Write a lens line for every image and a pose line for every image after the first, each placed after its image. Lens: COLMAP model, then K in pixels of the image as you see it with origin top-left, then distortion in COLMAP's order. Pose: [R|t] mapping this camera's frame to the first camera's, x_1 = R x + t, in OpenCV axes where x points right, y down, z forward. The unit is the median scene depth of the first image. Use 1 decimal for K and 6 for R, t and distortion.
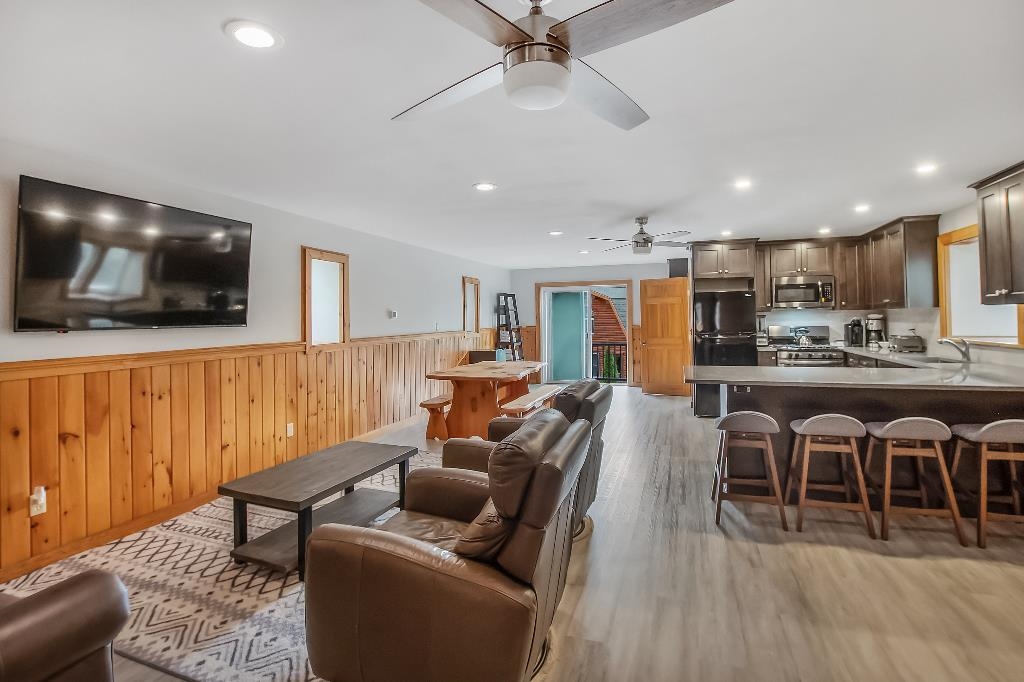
lens RADIAL K [[477.4, 0, 509.8], [0, 477.4, 316.3], [0, 0, 1]] dist [-0.018164, 0.000564]
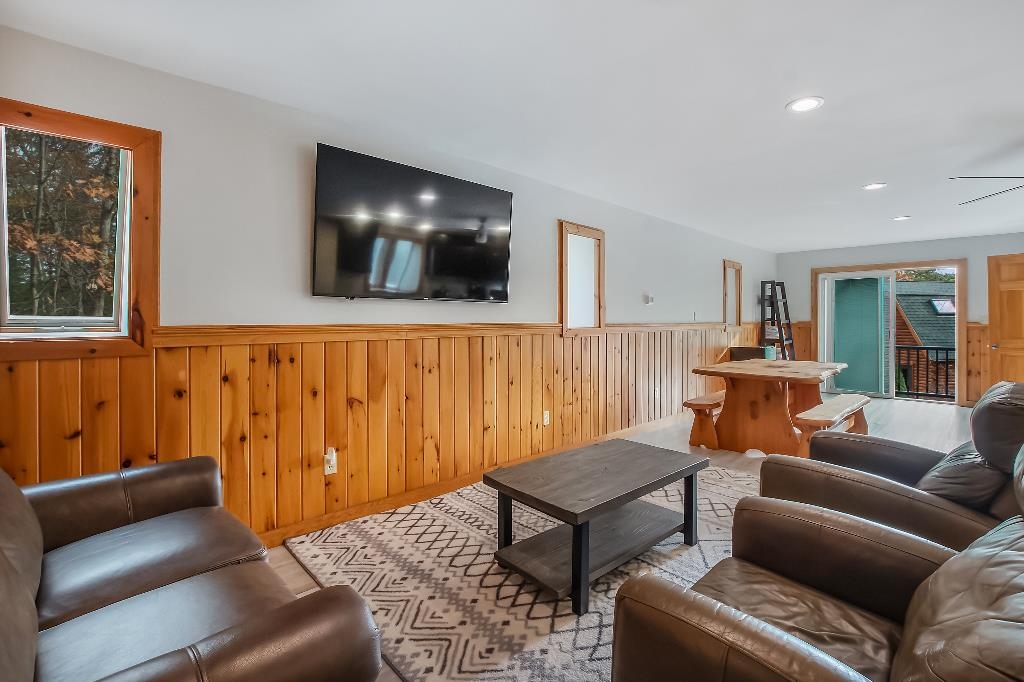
lens RADIAL K [[477.4, 0, 509.8], [0, 477.4, 316.3], [0, 0, 1]] dist [-0.018164, 0.000564]
pose [[0.887583, 0.009239, -0.460555, -0.151012], [-0.007692, 0.999957, 0.005234, 0.056600], [0.460584, -0.001103, 0.887616, 0.215553]]
